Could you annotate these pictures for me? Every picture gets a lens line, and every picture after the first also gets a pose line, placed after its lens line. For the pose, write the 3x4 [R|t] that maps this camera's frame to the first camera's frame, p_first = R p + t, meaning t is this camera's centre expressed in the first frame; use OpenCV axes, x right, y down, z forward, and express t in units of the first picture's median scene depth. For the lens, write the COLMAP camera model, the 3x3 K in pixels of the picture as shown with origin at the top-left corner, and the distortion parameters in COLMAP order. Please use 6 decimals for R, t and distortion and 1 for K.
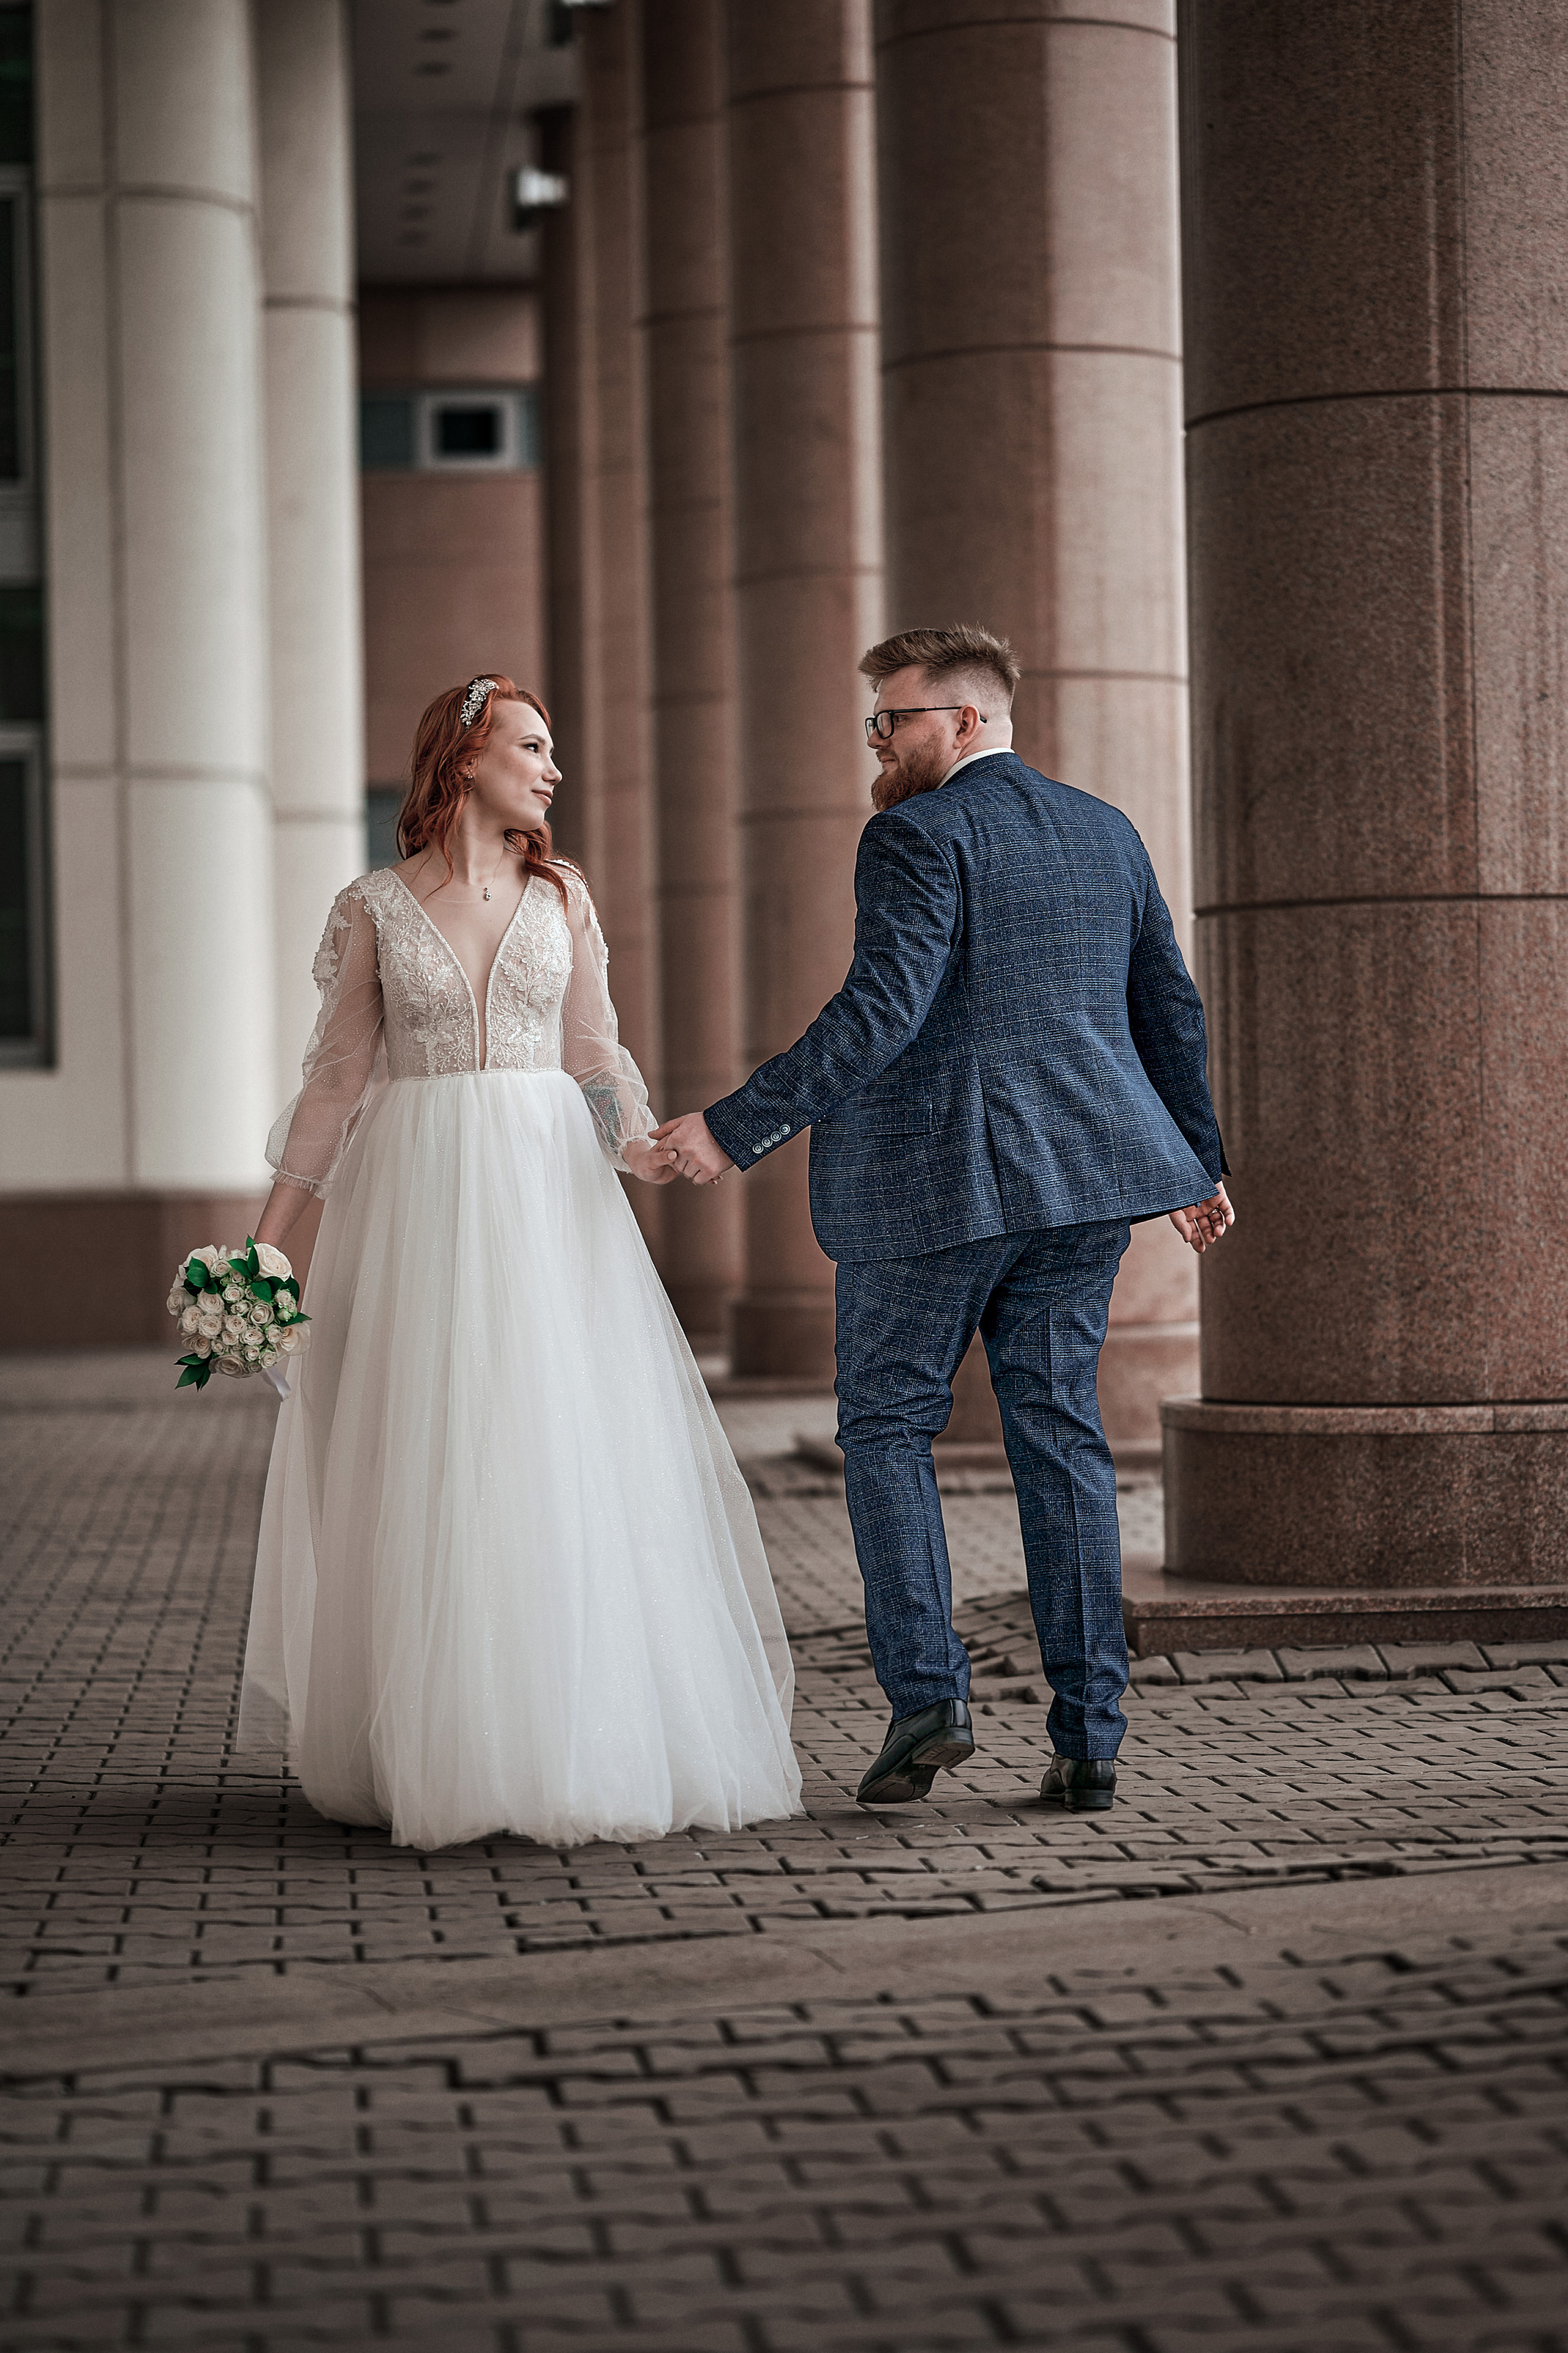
lens RADIAL K [[5283.7, 0, 784.7], [0, 5283.7, 1304.0], [0, 0, 1]] dist [0.051753, -0.213241]
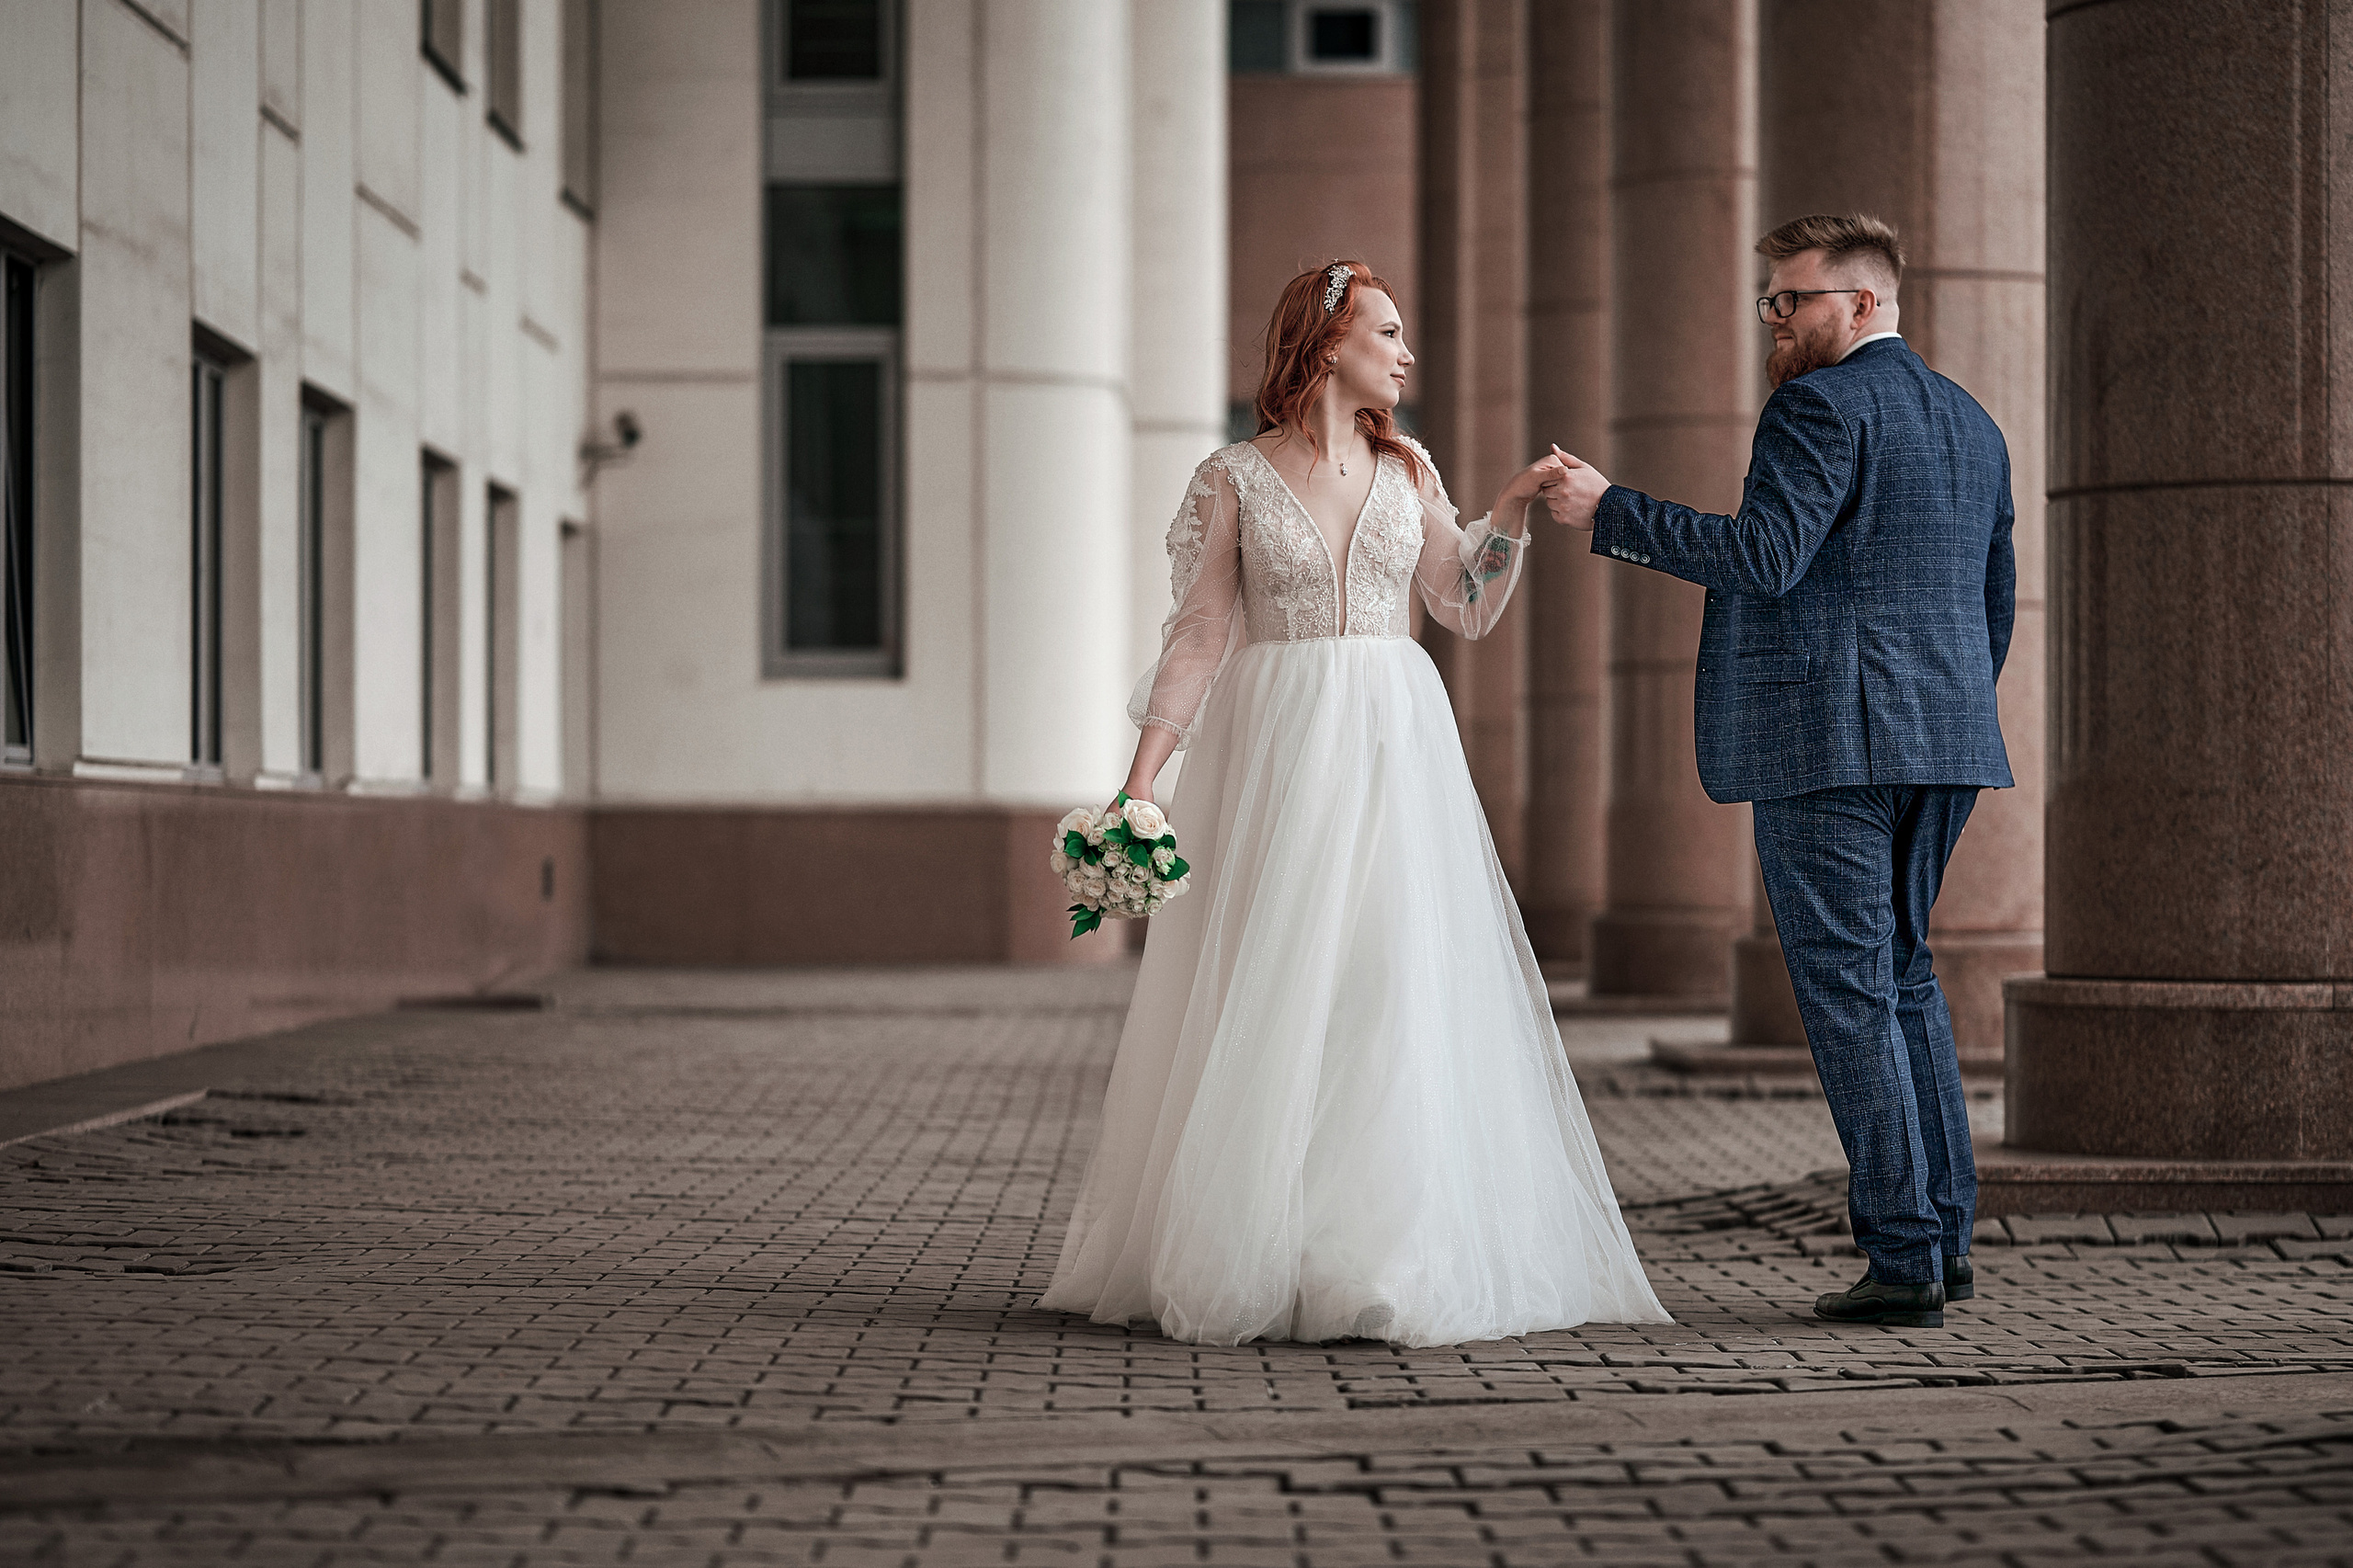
lens RADIAL K [[6004.6, 0, 1176.5], [0, 6004.6, 784.0], [0, 0, 1]] dist [-0.038945, 0.443488]
pose [[0.996109, 0.017760, -0.086323, 0.012529], [-0.021434, 0.998895, -0.041828, 0.033486], [0.085484, 0.043515, 0.995389, -0.154865]]
